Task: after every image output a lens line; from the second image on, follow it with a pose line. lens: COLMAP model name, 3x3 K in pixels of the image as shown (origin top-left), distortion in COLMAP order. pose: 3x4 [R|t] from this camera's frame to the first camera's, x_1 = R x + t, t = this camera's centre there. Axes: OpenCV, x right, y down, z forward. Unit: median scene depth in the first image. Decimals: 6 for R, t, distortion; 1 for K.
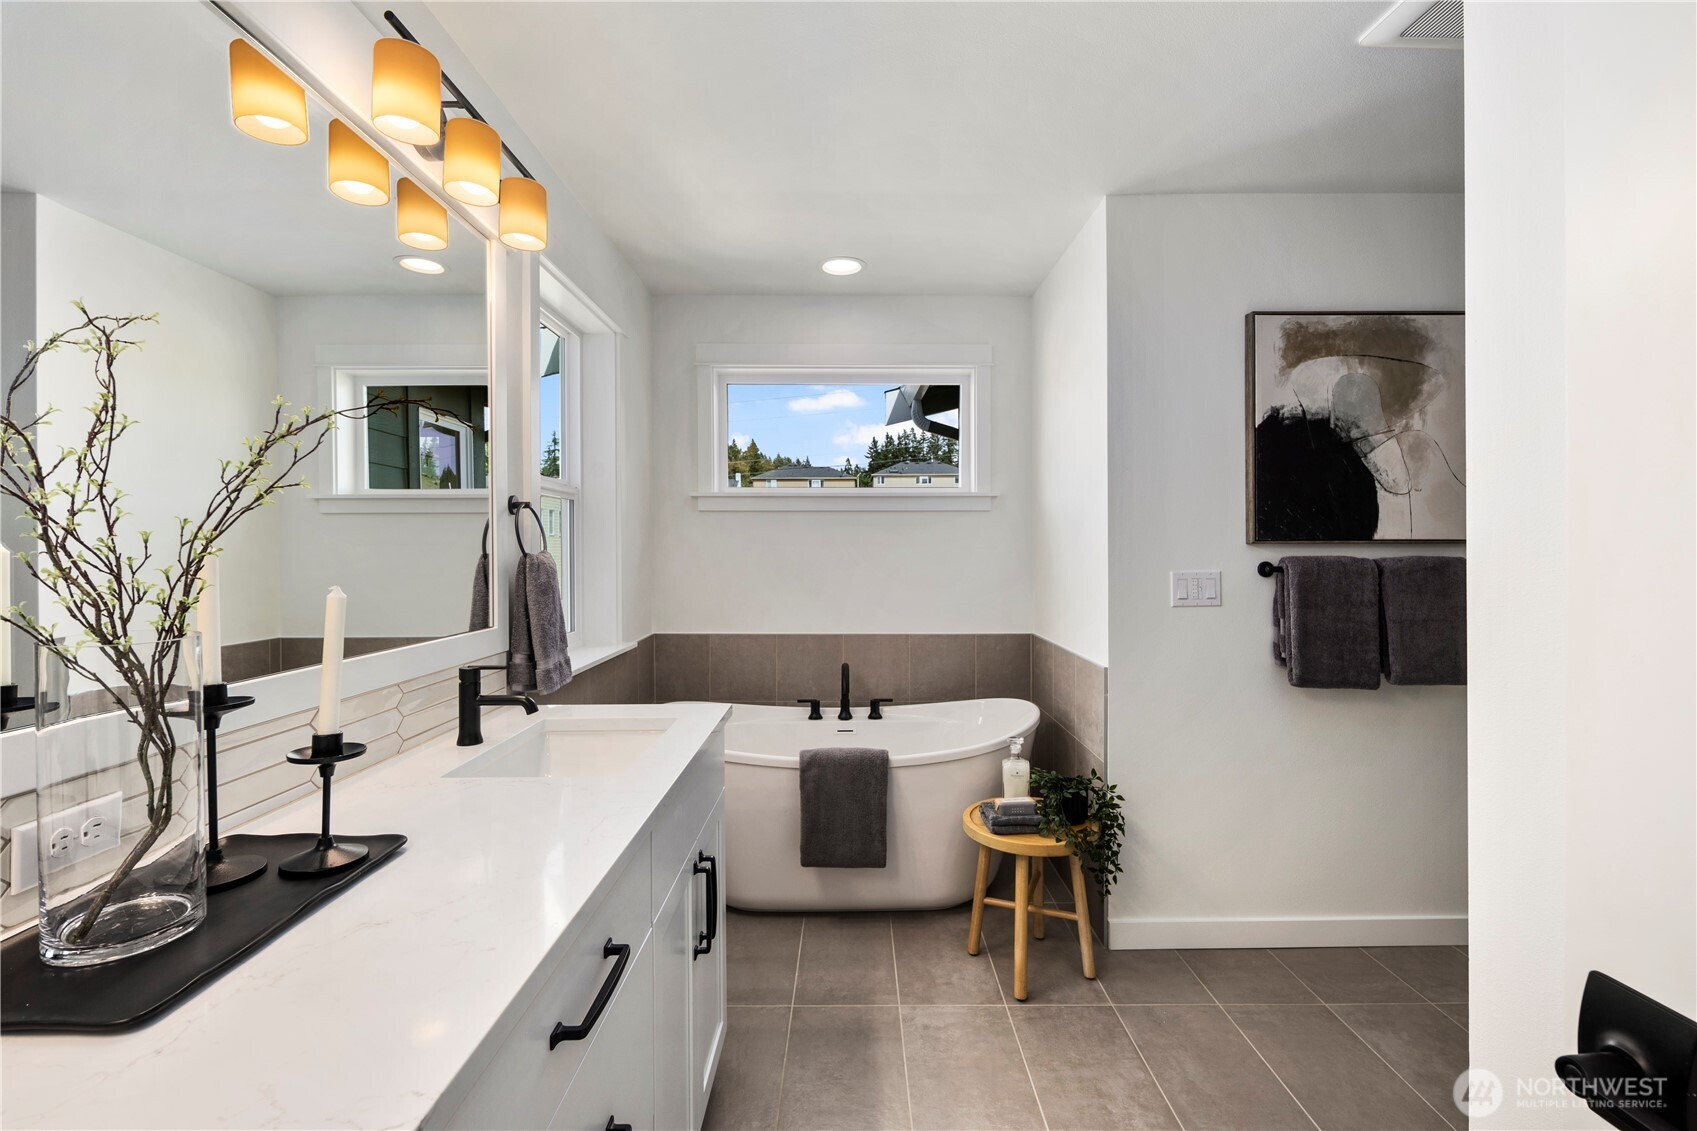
lens RADIAL K [[740.2, 0, 849.7], [0, 740.2, 556.6], [0, 0, 1]] dist [-0.000339, 0.000015]
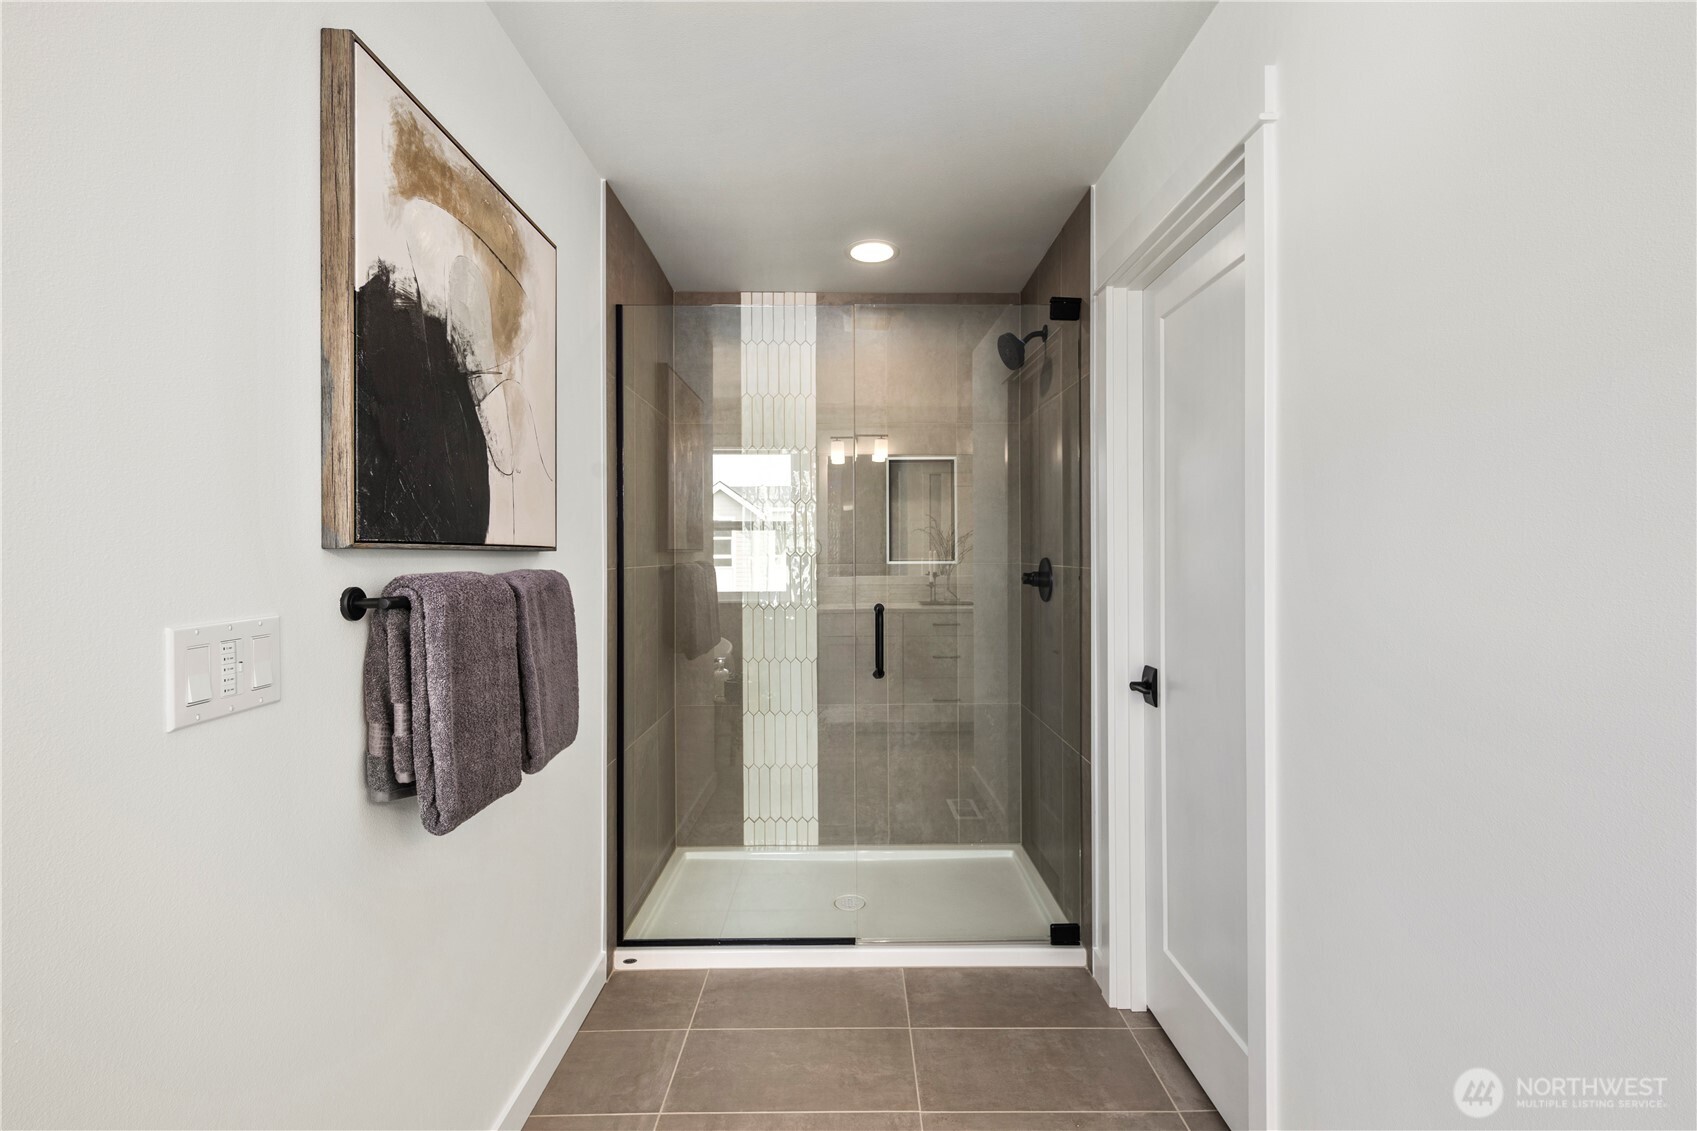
lens RADIAL K [[740.2, 0, 850.3], [0, 740.2, 554.6], [0, 0, 1]] dist [-0.000339, 0.000015]
pose [[-0.006947, 0.003637, 0.999969, 0.096433], [0.011962, 0.999922, -0.003554, -0.008677], [-0.999904, 0.011937, -0.006990, 0.705278]]
